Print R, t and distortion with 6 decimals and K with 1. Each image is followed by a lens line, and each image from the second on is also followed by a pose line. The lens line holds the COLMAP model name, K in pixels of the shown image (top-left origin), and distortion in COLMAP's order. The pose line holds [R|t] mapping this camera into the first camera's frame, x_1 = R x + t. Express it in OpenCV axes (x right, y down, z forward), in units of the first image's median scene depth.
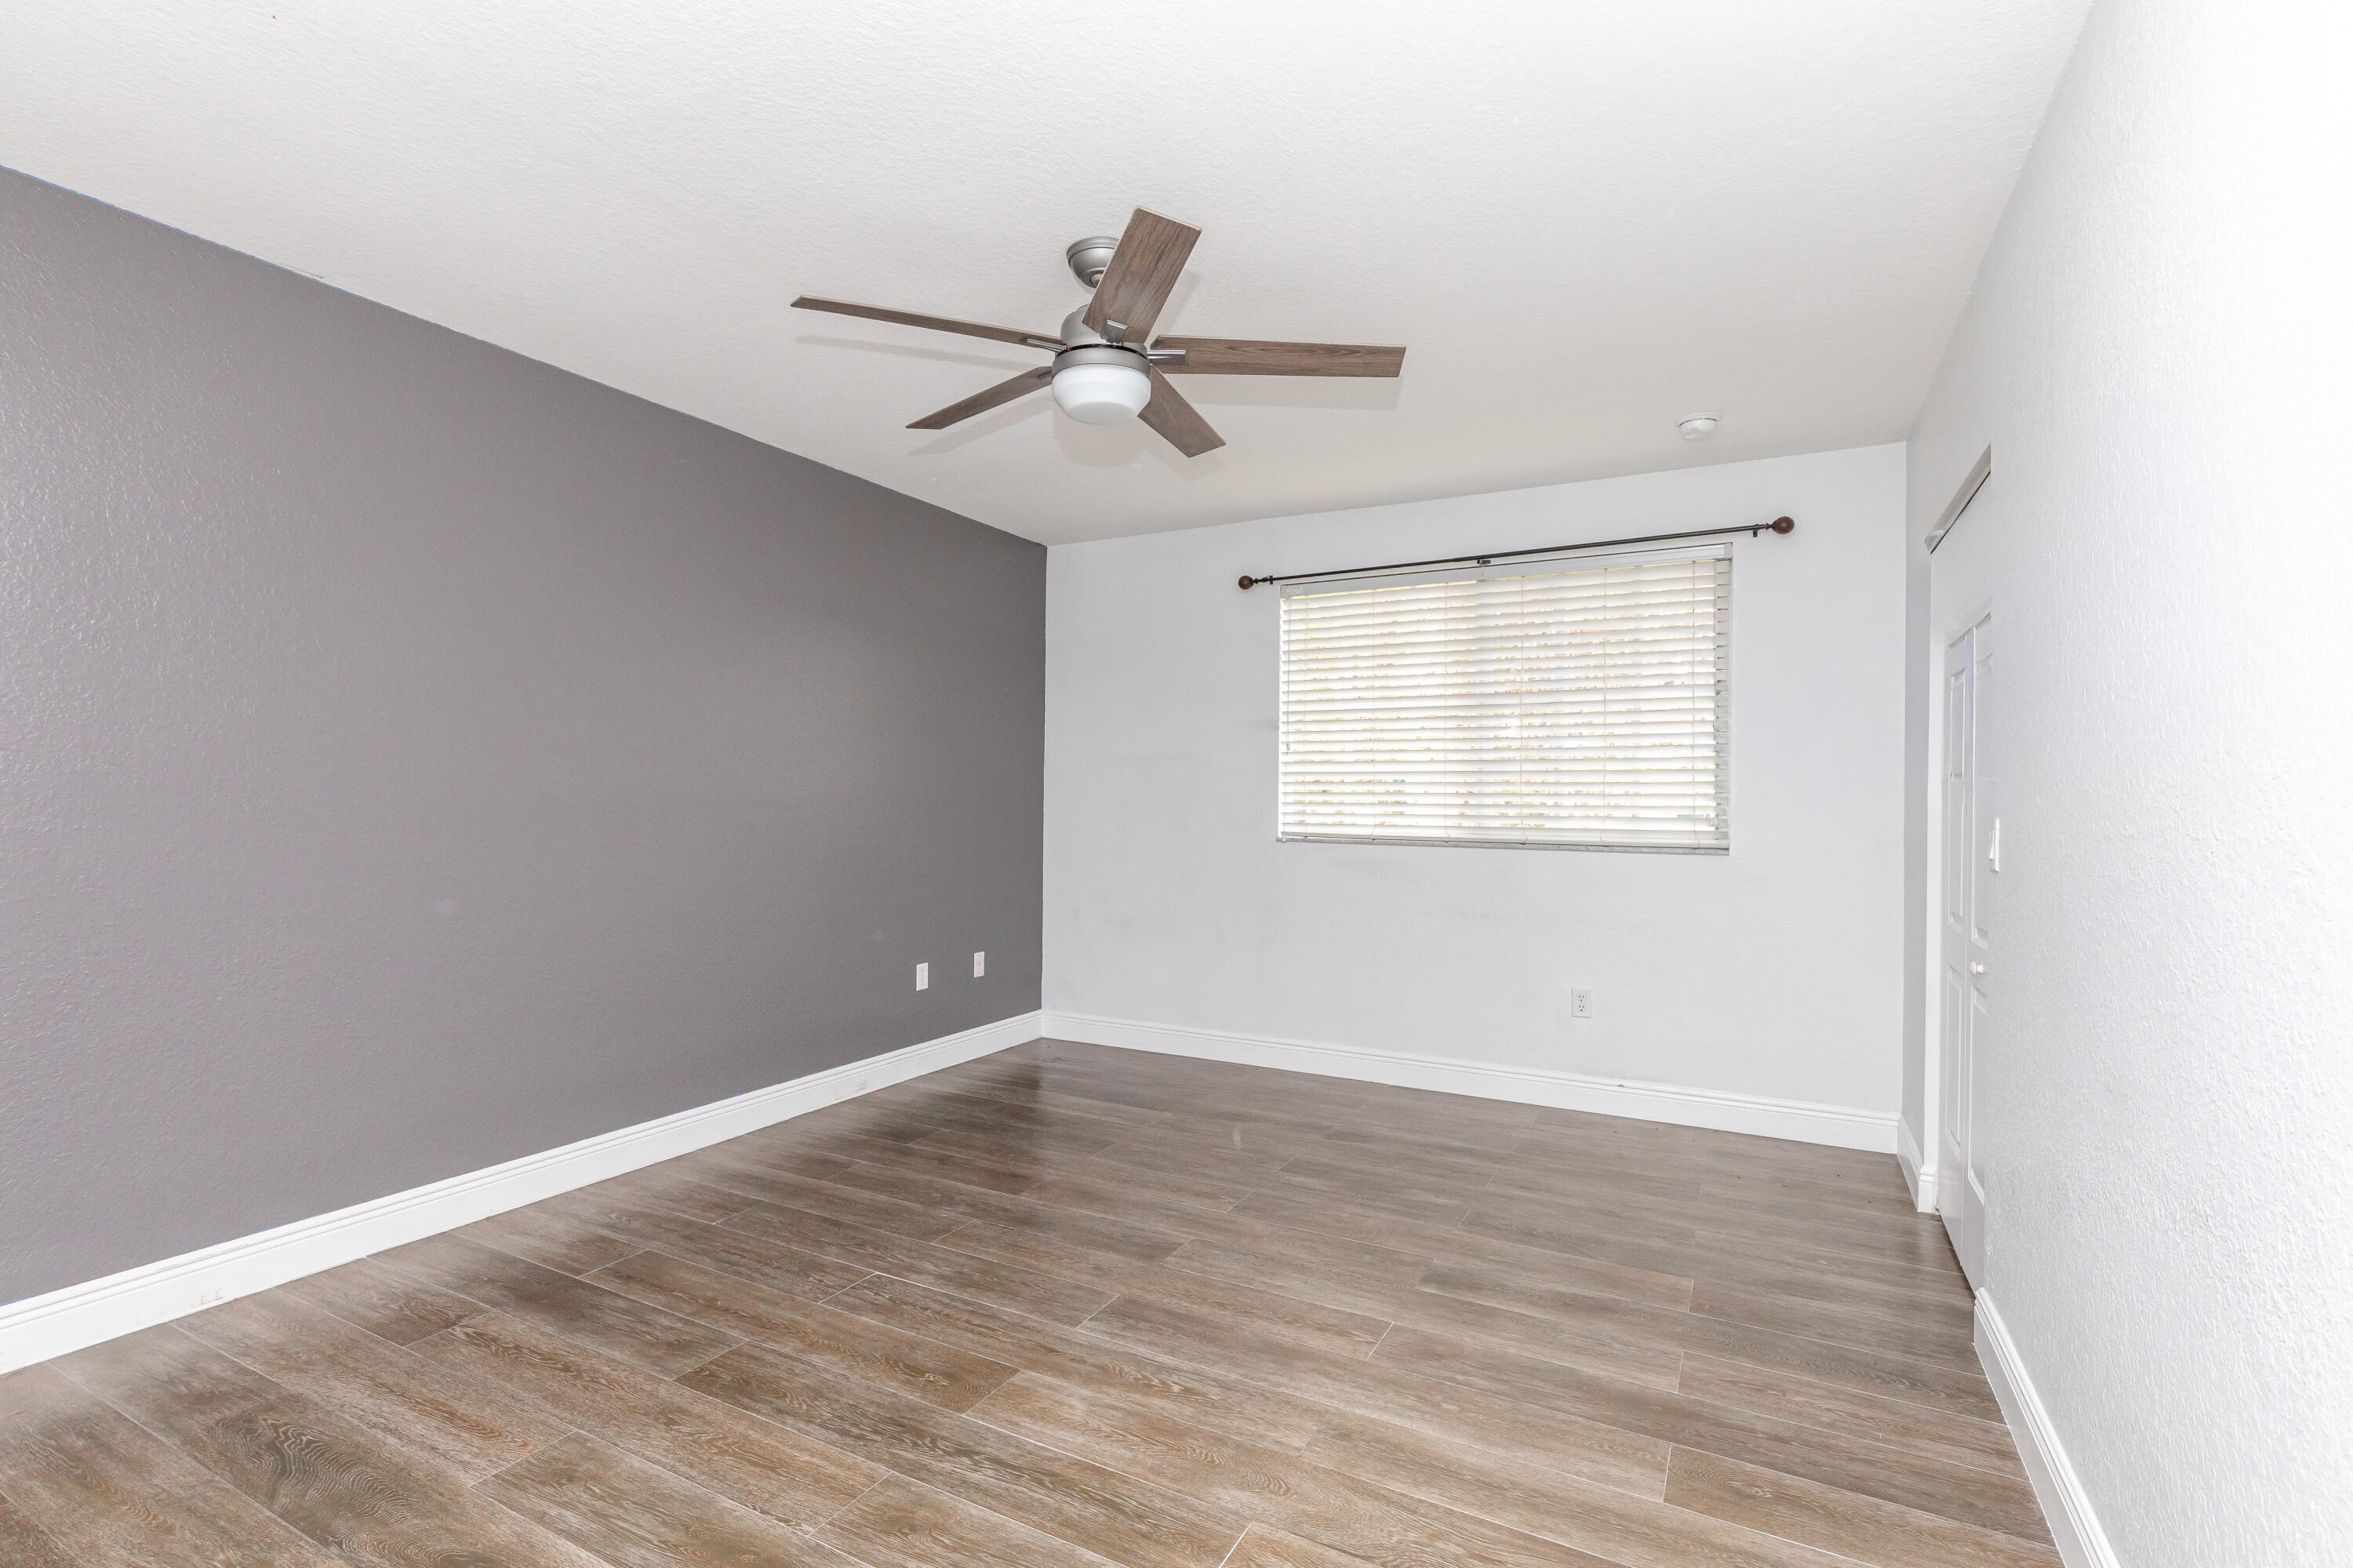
lens RADIAL K [[1061.9, 0, 1139.8], [0, 1061.9, 789.8], [0, 0, 1]] dist [0.006469, -0.000532]
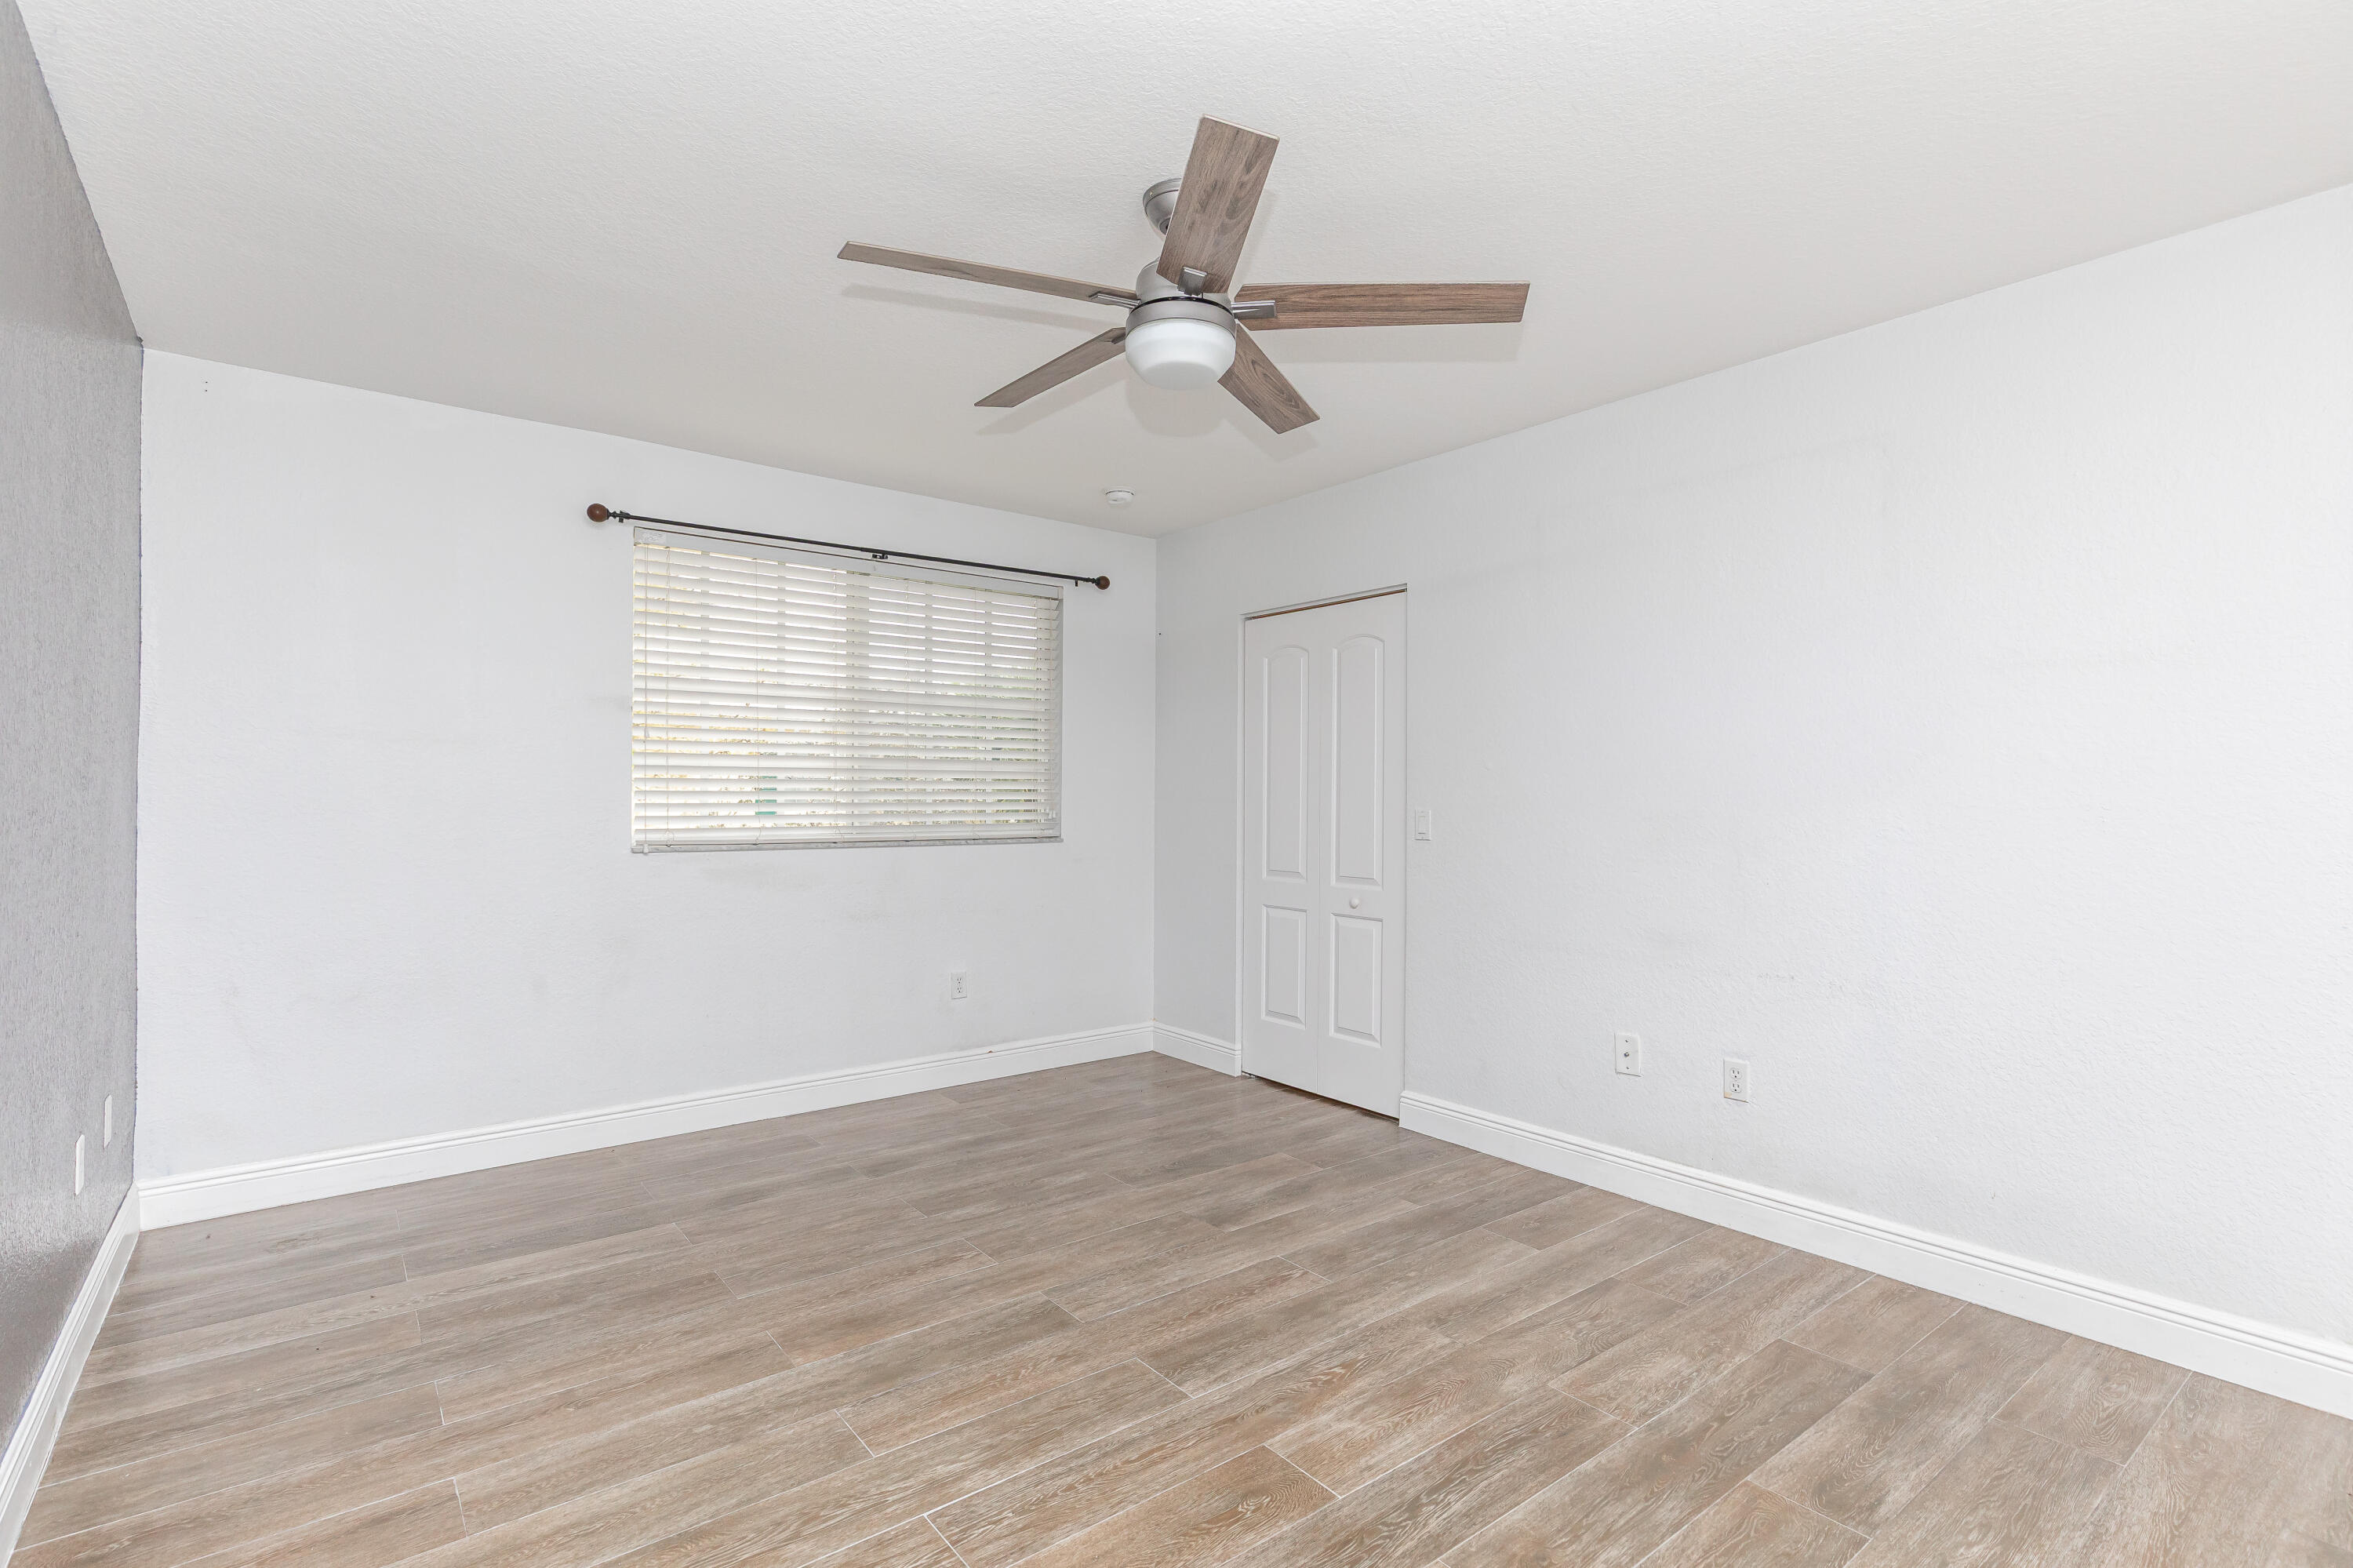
lens RADIAL K [[1060.1, 0, 1190.9], [0, 1060.1, 788.6], [0, 0, 1]] dist [0.008305, -0.000875]
pose [[0.414666, -0.000878, 0.909973, -0.692766], [-0.005816, 0.999977, 0.003615, -0.007133], [-0.909955, -0.006791, 0.414652, 0.501905]]
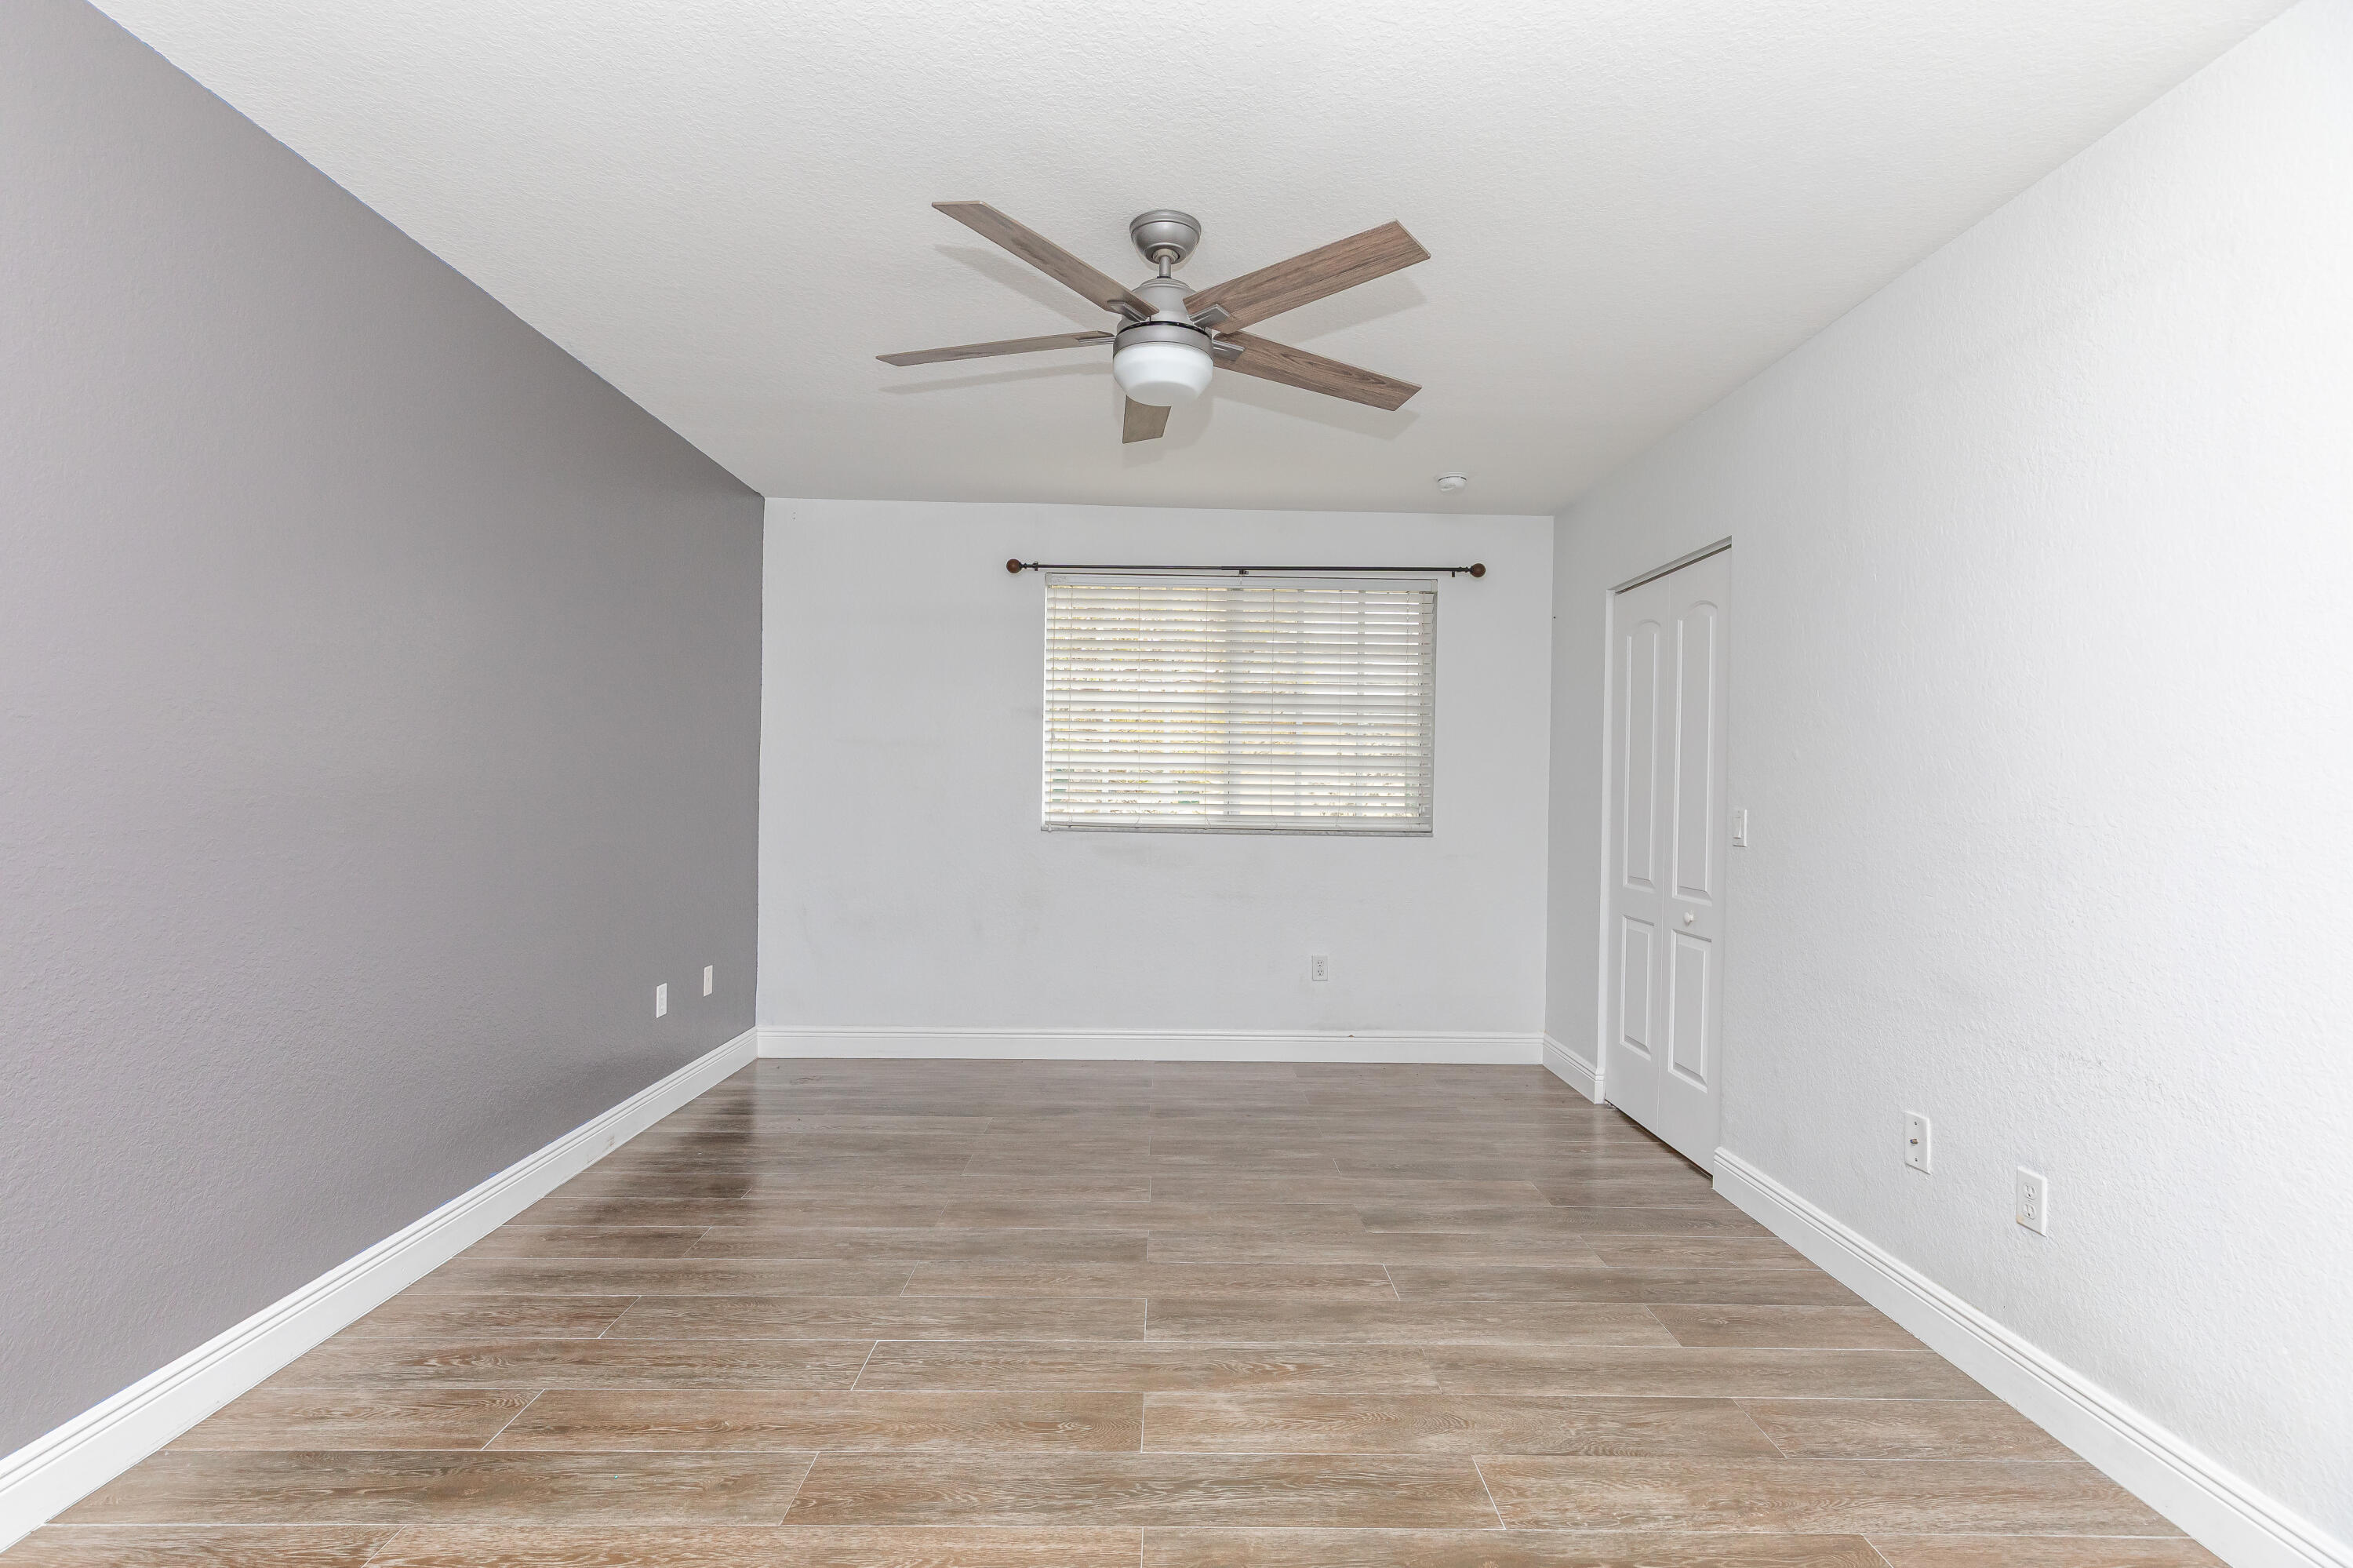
lens RADIAL K [[1060.1, 0, 1190.9], [0, 1060.1, 788.6], [0, 0, 1]] dist [0.008305, -0.000875]
pose [[0.869944, 0.004480, 0.493130, -0.398100], [-0.010965, 0.999887, 0.010259, -0.004463], [-0.493028, -0.014332, 0.869895, 0.115754]]
